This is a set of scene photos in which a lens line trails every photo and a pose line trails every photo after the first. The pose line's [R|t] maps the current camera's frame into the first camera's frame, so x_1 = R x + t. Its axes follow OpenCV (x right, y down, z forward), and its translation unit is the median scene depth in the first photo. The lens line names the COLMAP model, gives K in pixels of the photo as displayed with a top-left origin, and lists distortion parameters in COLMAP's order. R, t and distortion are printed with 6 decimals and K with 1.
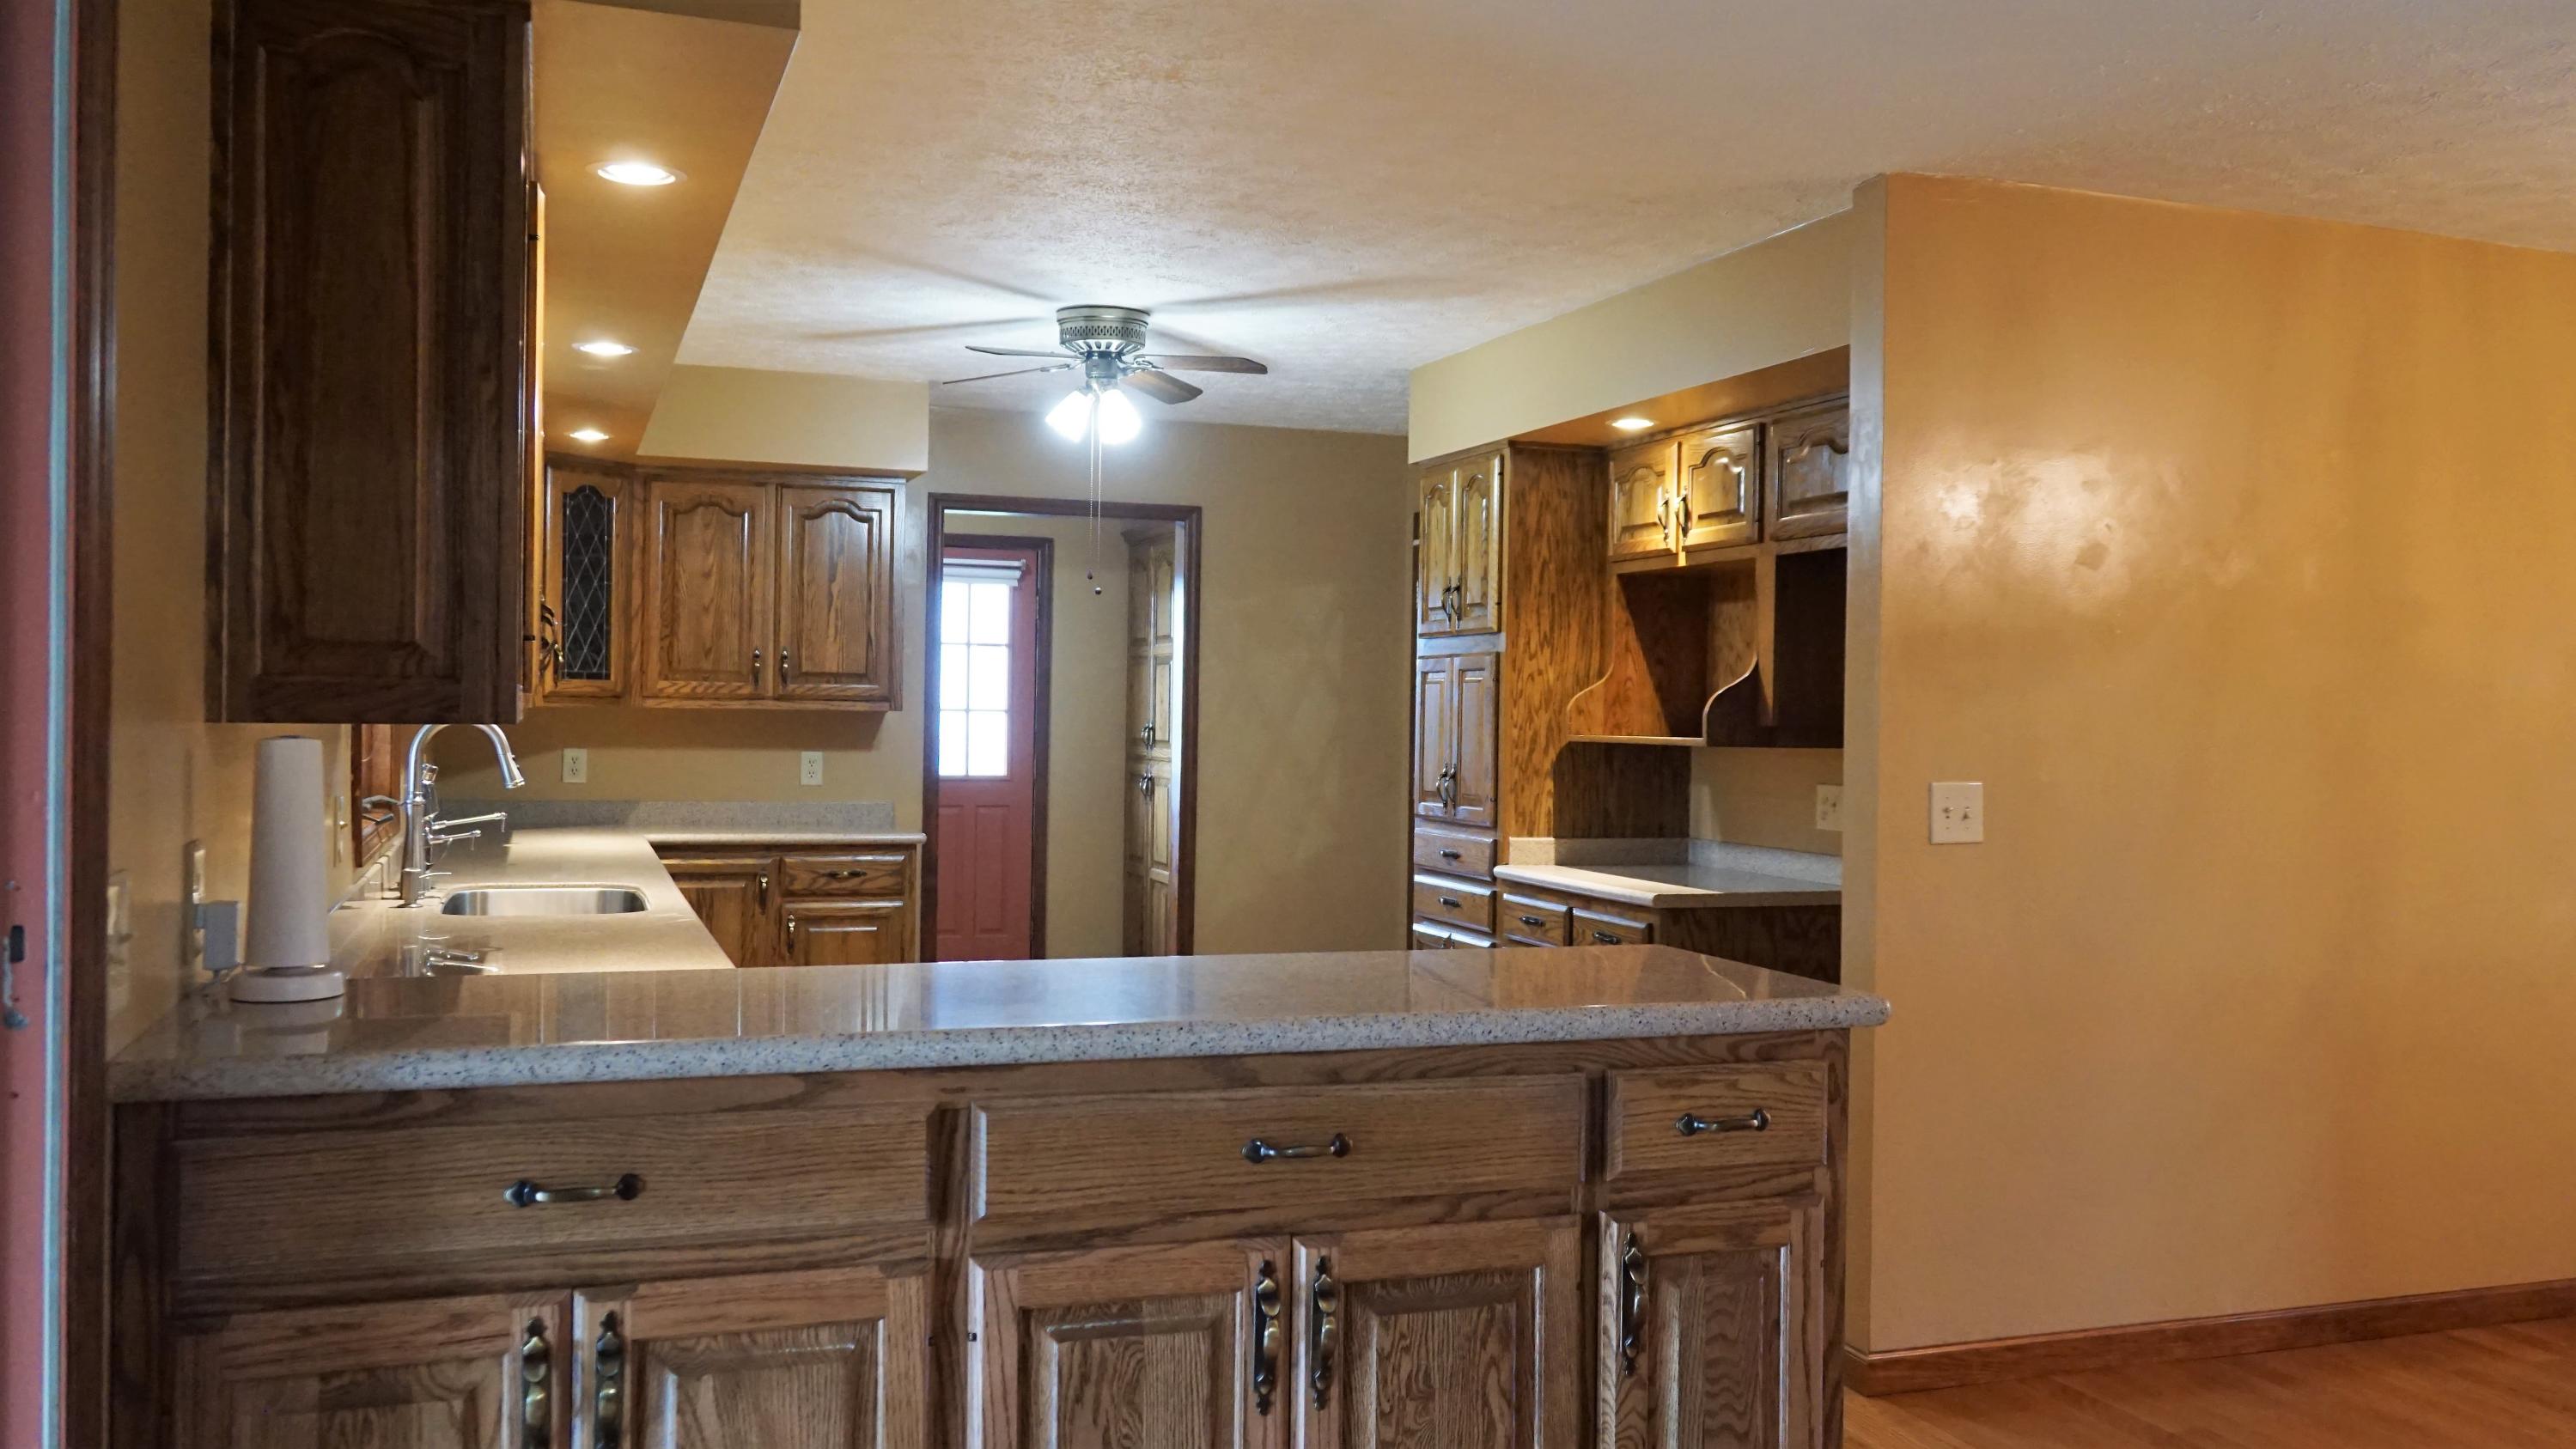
lens RADIAL K [[2110.6, 0, 1297.5], [0, 2110.6, 720.6], [0, 0, 1]] dist [-0.002789, -0.000653]
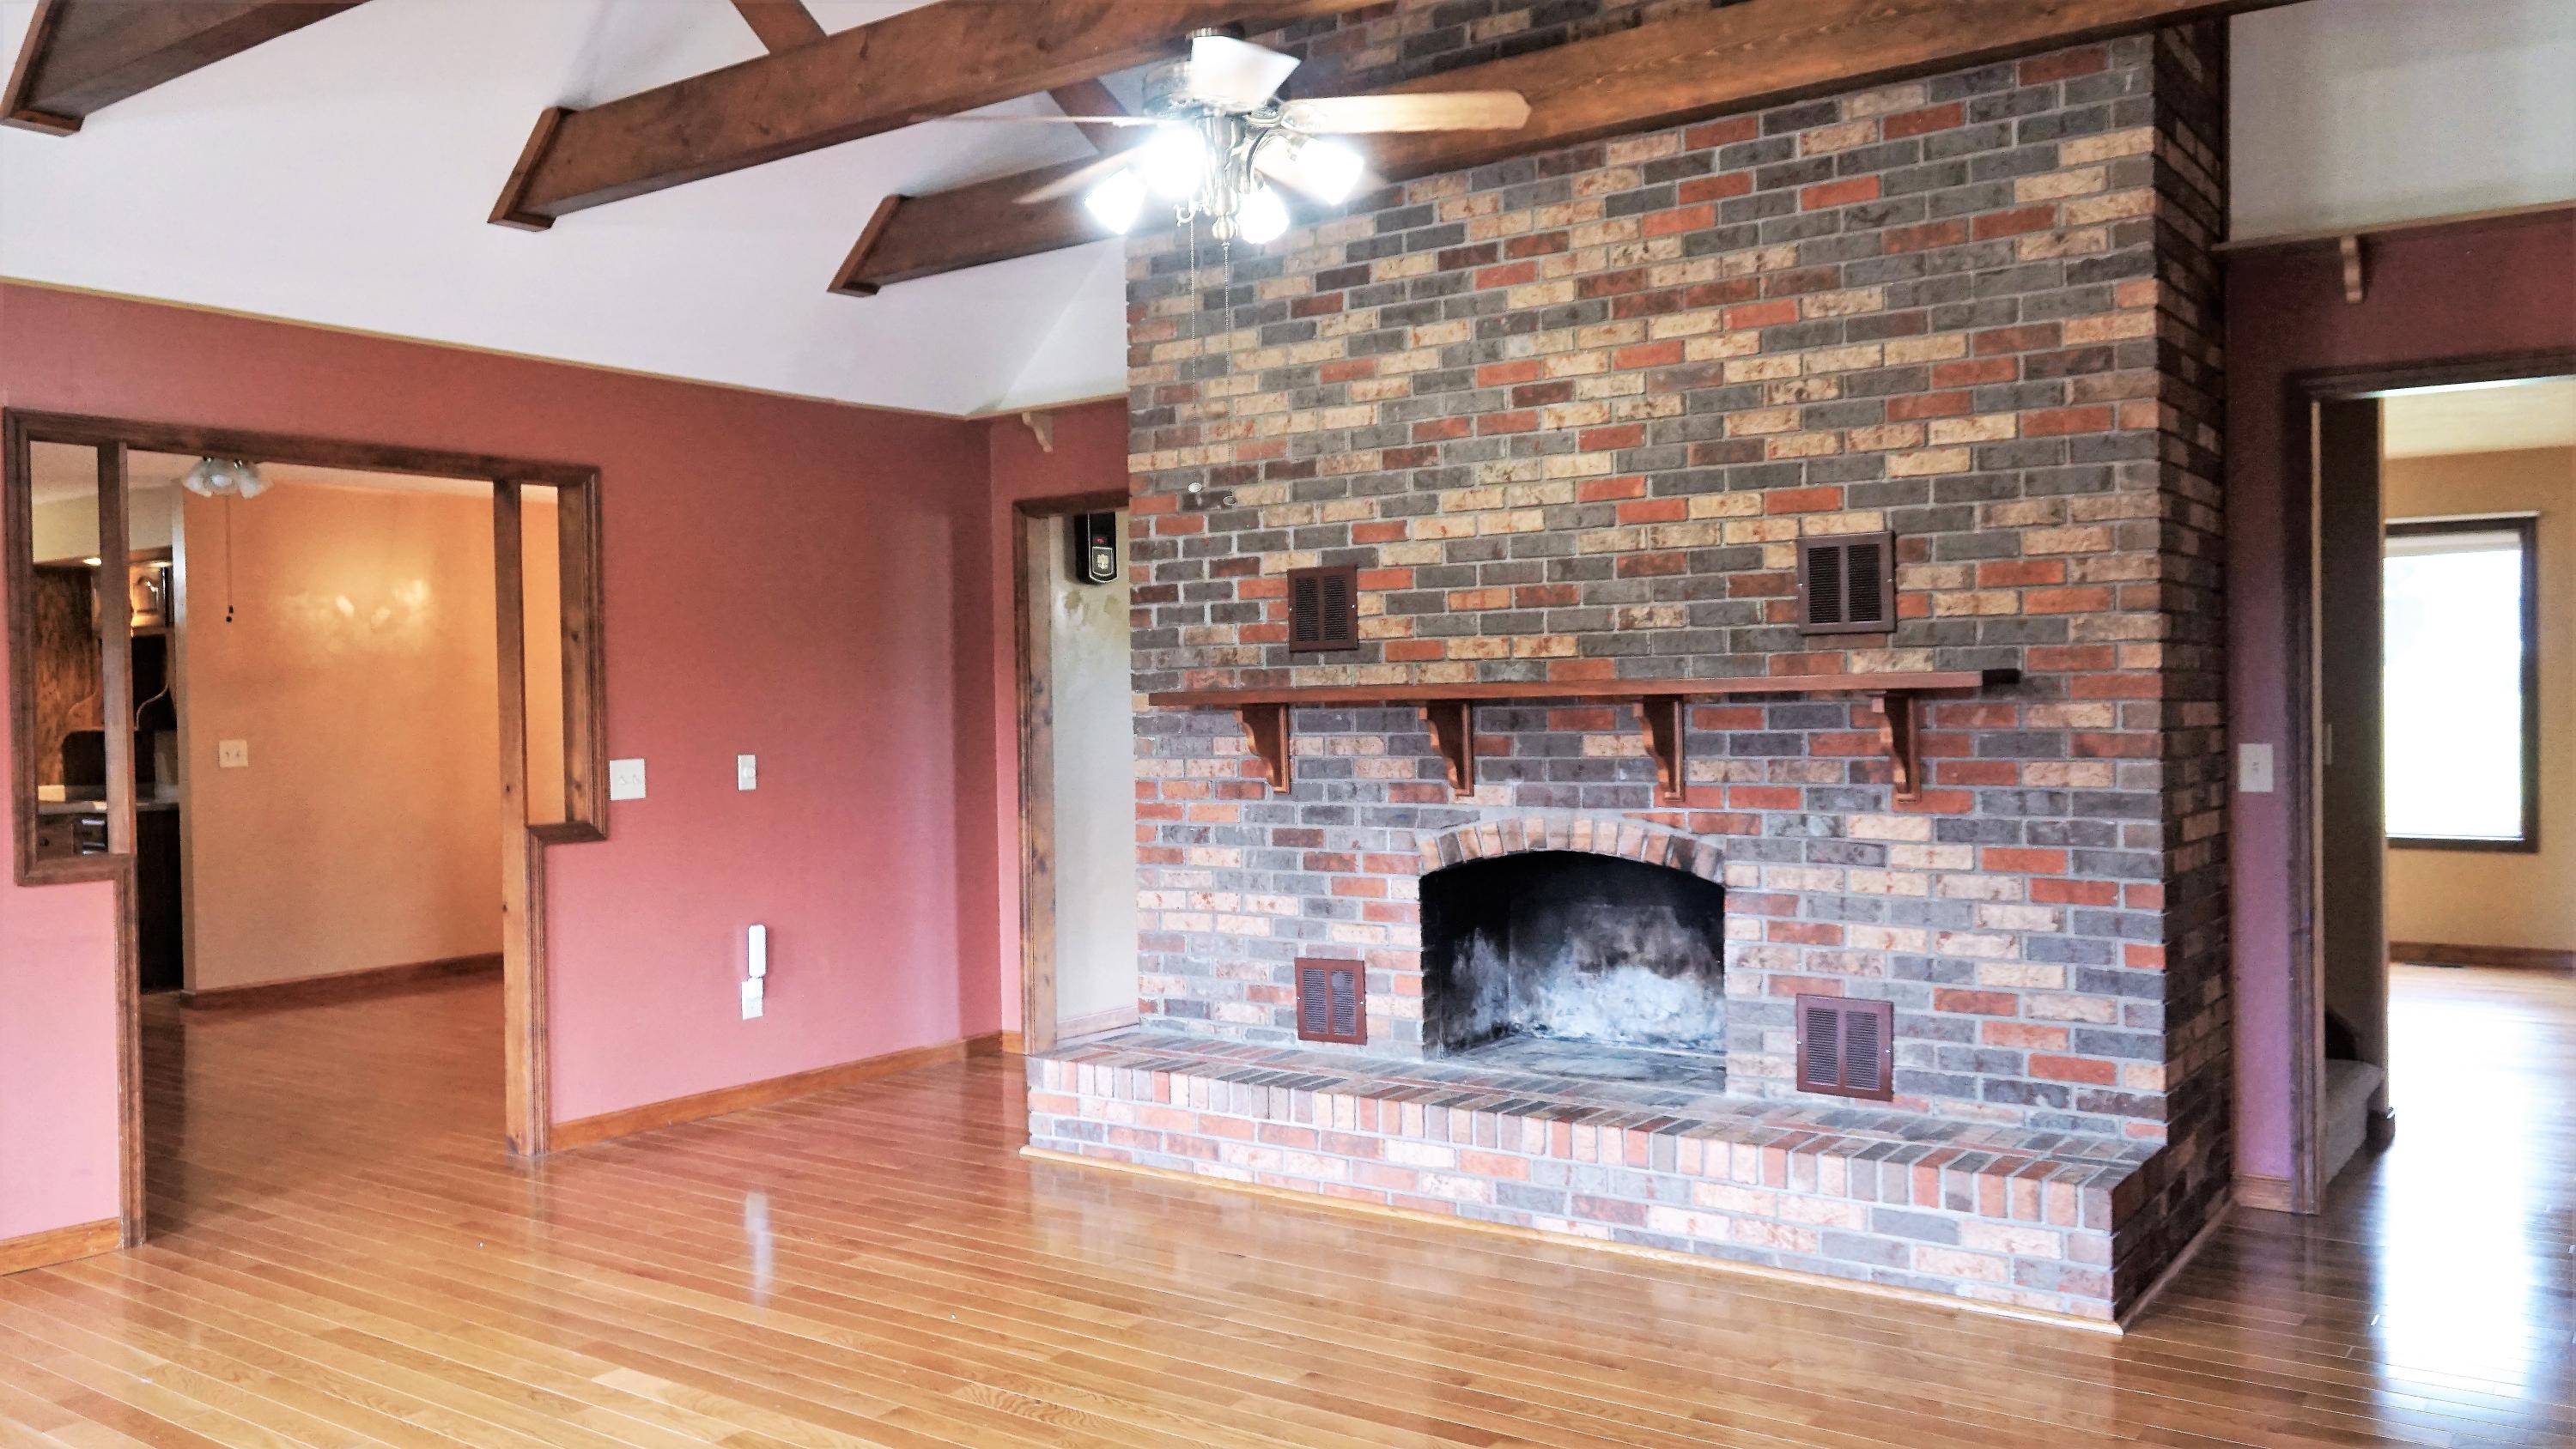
lens RADIAL K [[1988.9, 0, 1308.5], [0, 1988.9, 719.6], [0, 0, 1]] dist [0.002834, 0.000971]
pose [[0.822356, -0.036270, 0.567817, 0.045331], [0.032678, 0.999330, 0.016508, 0.008071], [-0.568035, 0.004980, 0.822990, -1.400926]]
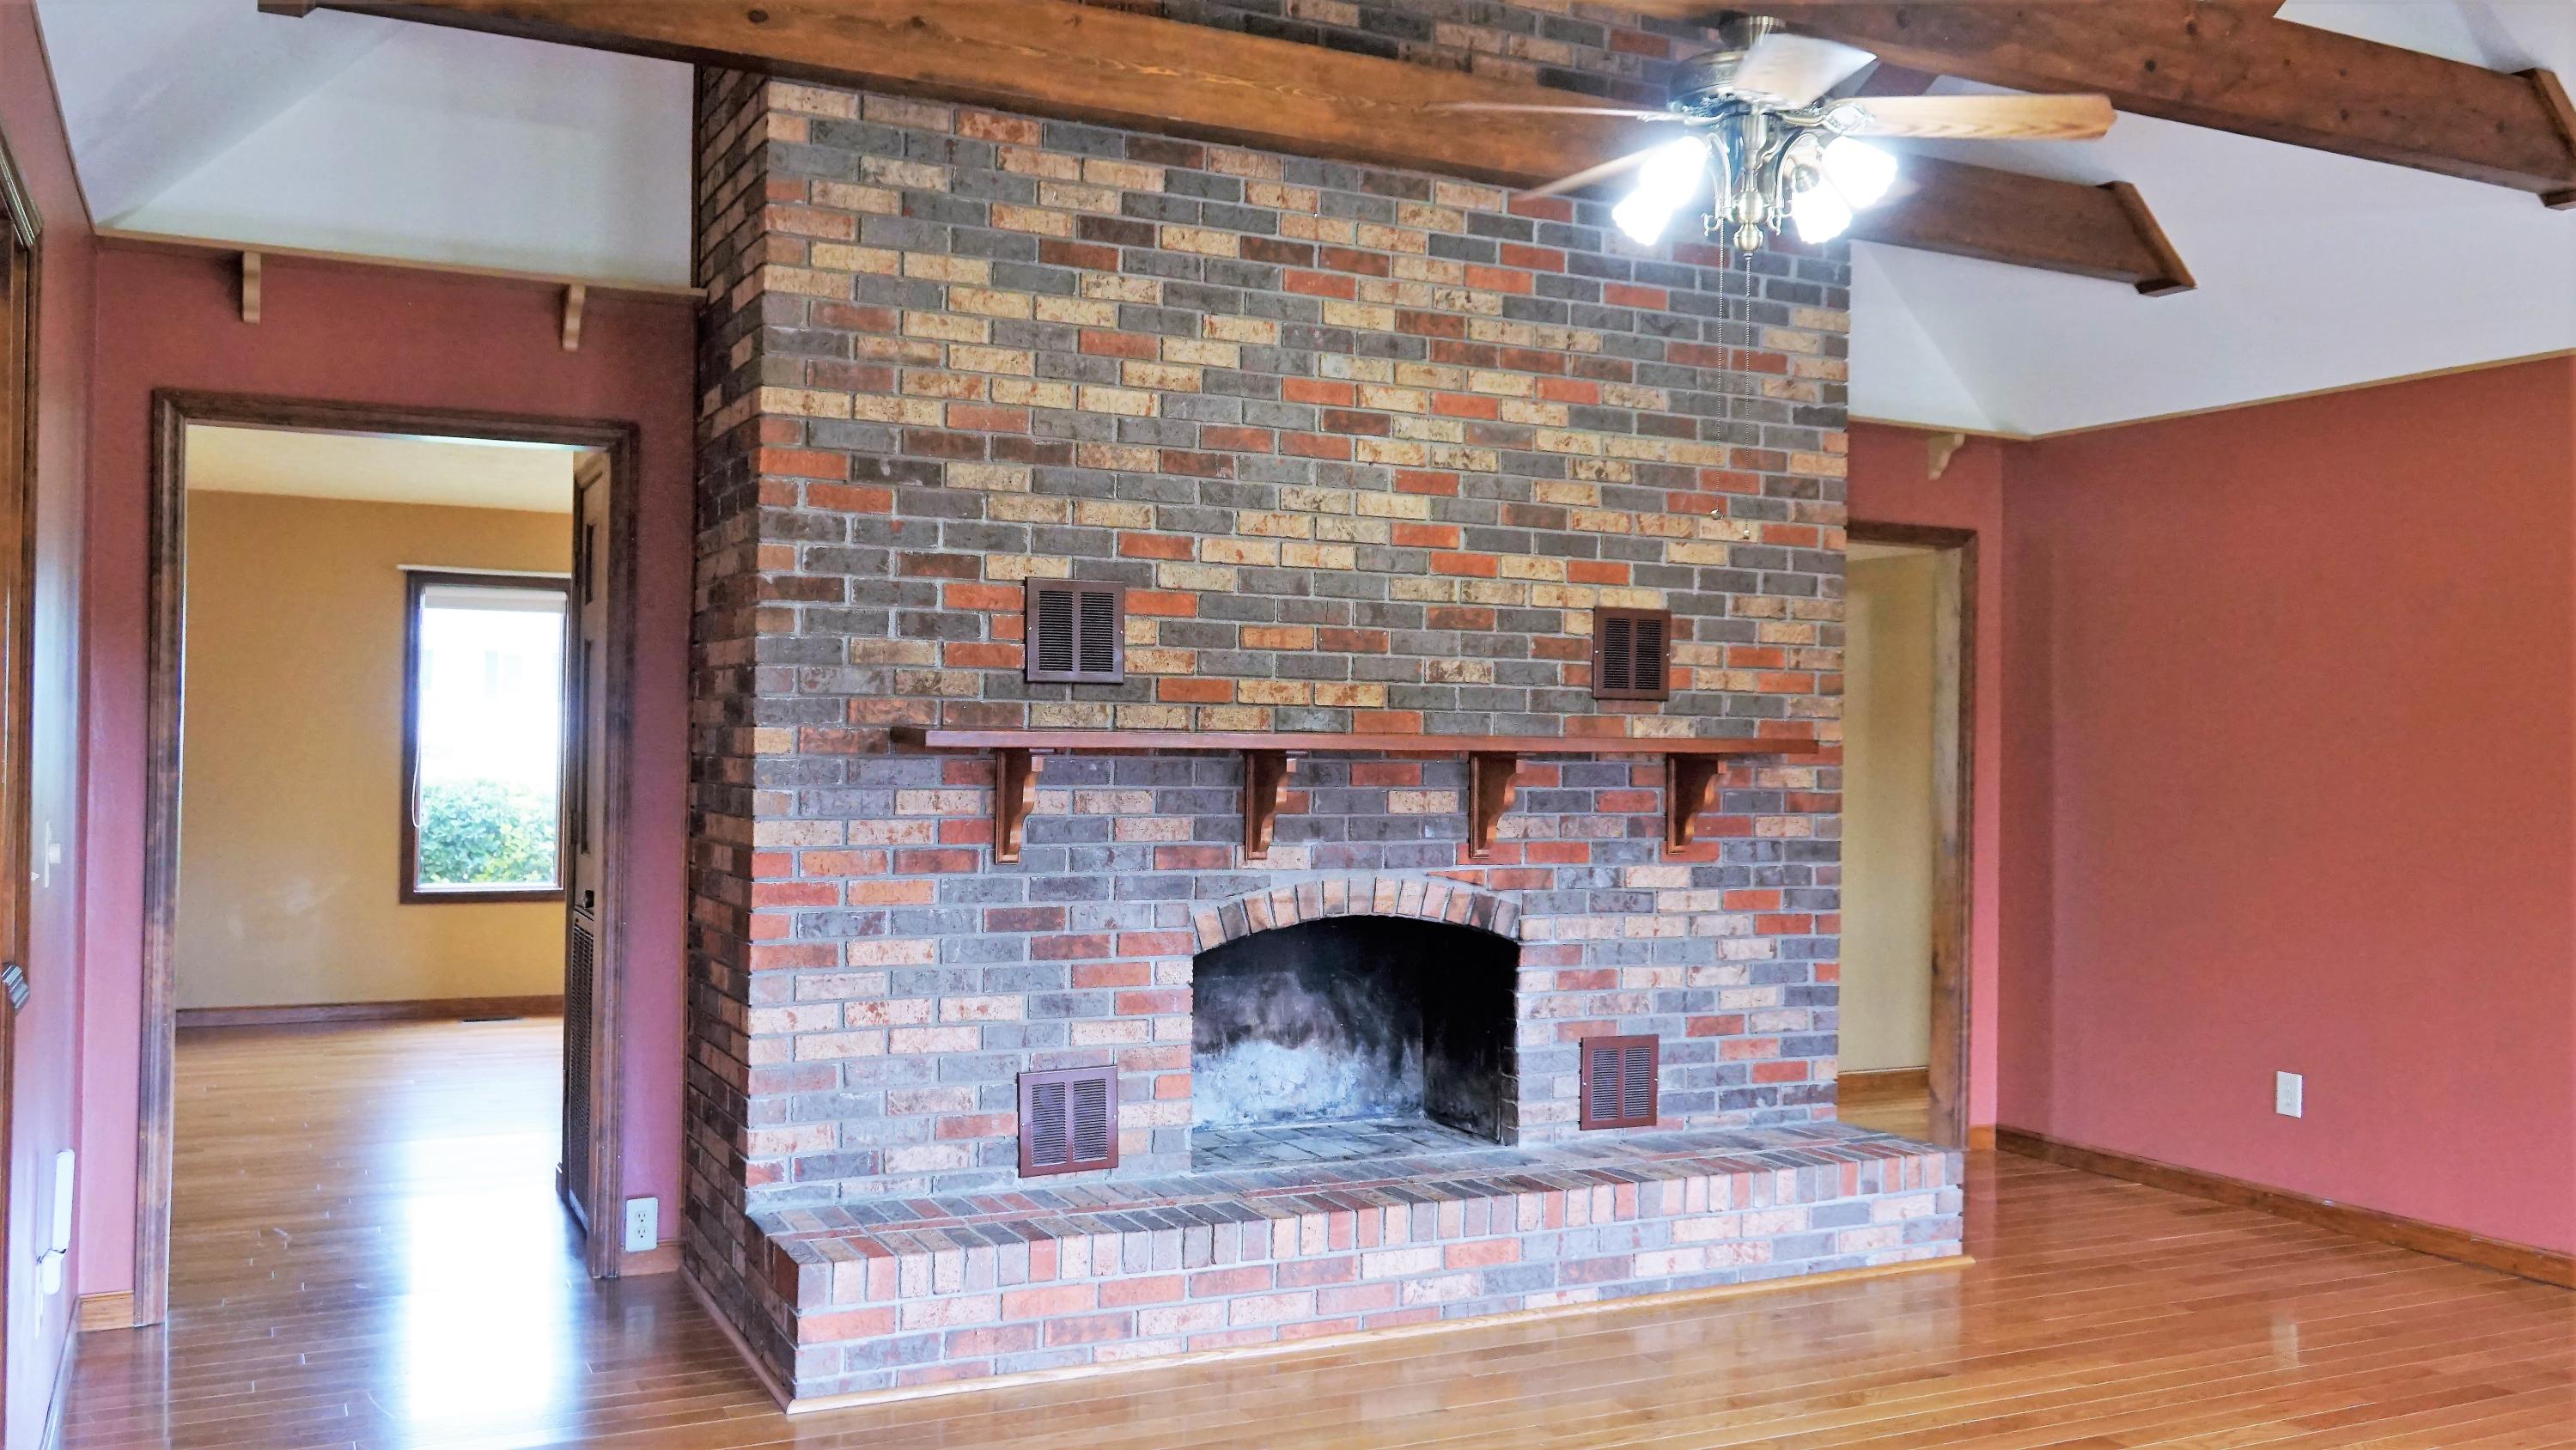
lens RADIAL K [[2136.8, 0, 1311.2], [0, 2136.8, 722.0], [0, 0, 1]] dist [-0.006919, -0.001196]
pose [[-0.120145, -0.008141, 0.992723, -0.345040], [-0.012808, 0.999896, 0.006650, -0.004388], [-0.992674, -0.011915, -0.120237, -0.296098]]
